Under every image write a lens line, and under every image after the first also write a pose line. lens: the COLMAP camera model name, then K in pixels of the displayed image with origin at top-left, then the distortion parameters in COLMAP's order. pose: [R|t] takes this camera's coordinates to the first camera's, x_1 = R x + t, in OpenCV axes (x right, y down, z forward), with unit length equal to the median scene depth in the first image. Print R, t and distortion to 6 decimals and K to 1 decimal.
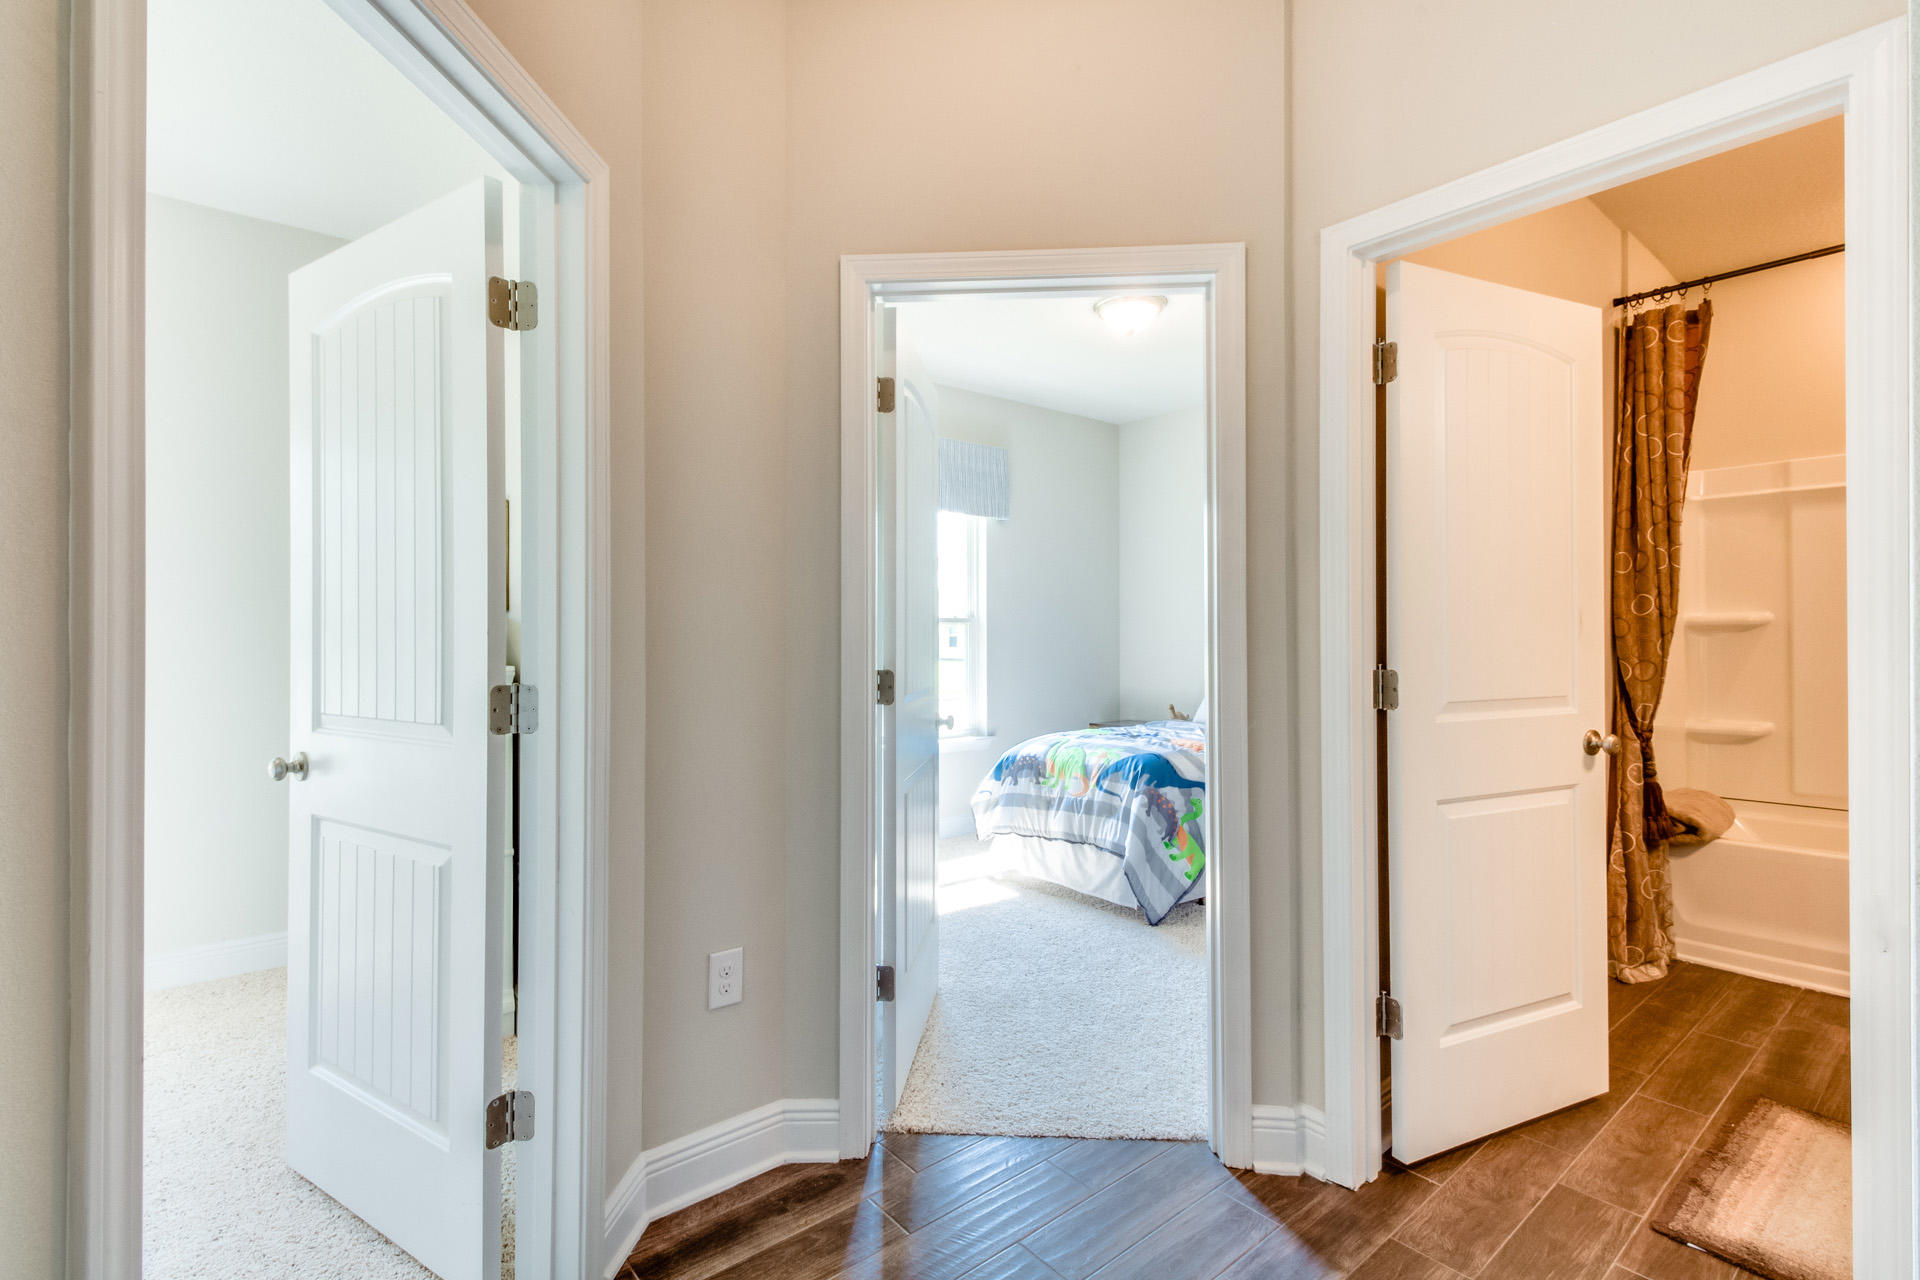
lens RADIAL K [[897.2, 0, 944.6], [0, 897.2, 608.8], [0, 0, 1]] dist [0.000735, -0.000536]
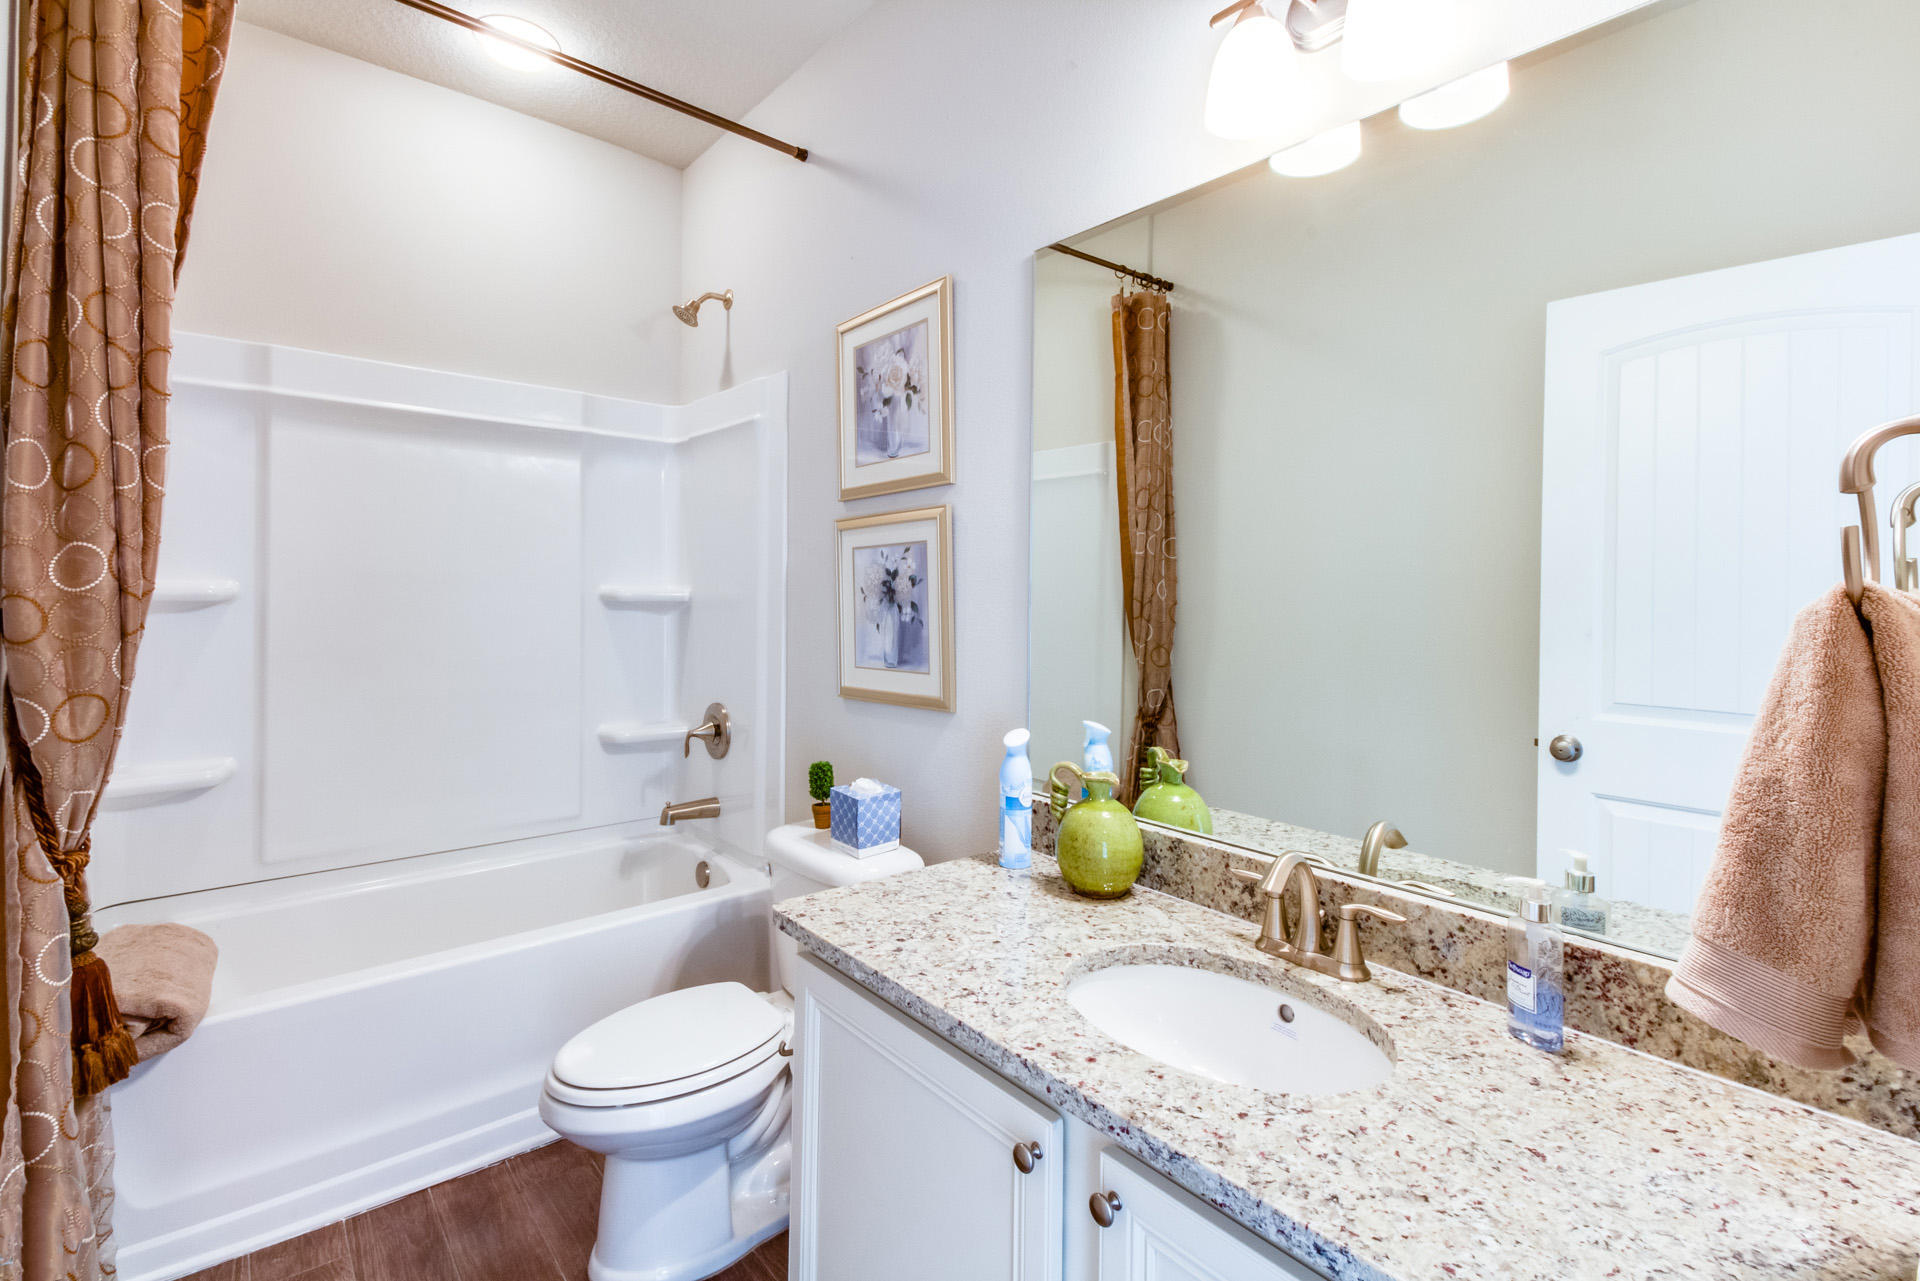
lens RADIAL K [[897.2, 0, 944.6], [0, 897.2, 609.3], [0, 0, 1]] dist [0.000735, -0.000536]
pose [[0.010155, -0.014151, 0.999848, 0.344866], [-0.048423, 0.998720, 0.014627, -0.010512], [-0.998775, -0.048564, 0.009457, 0.574059]]
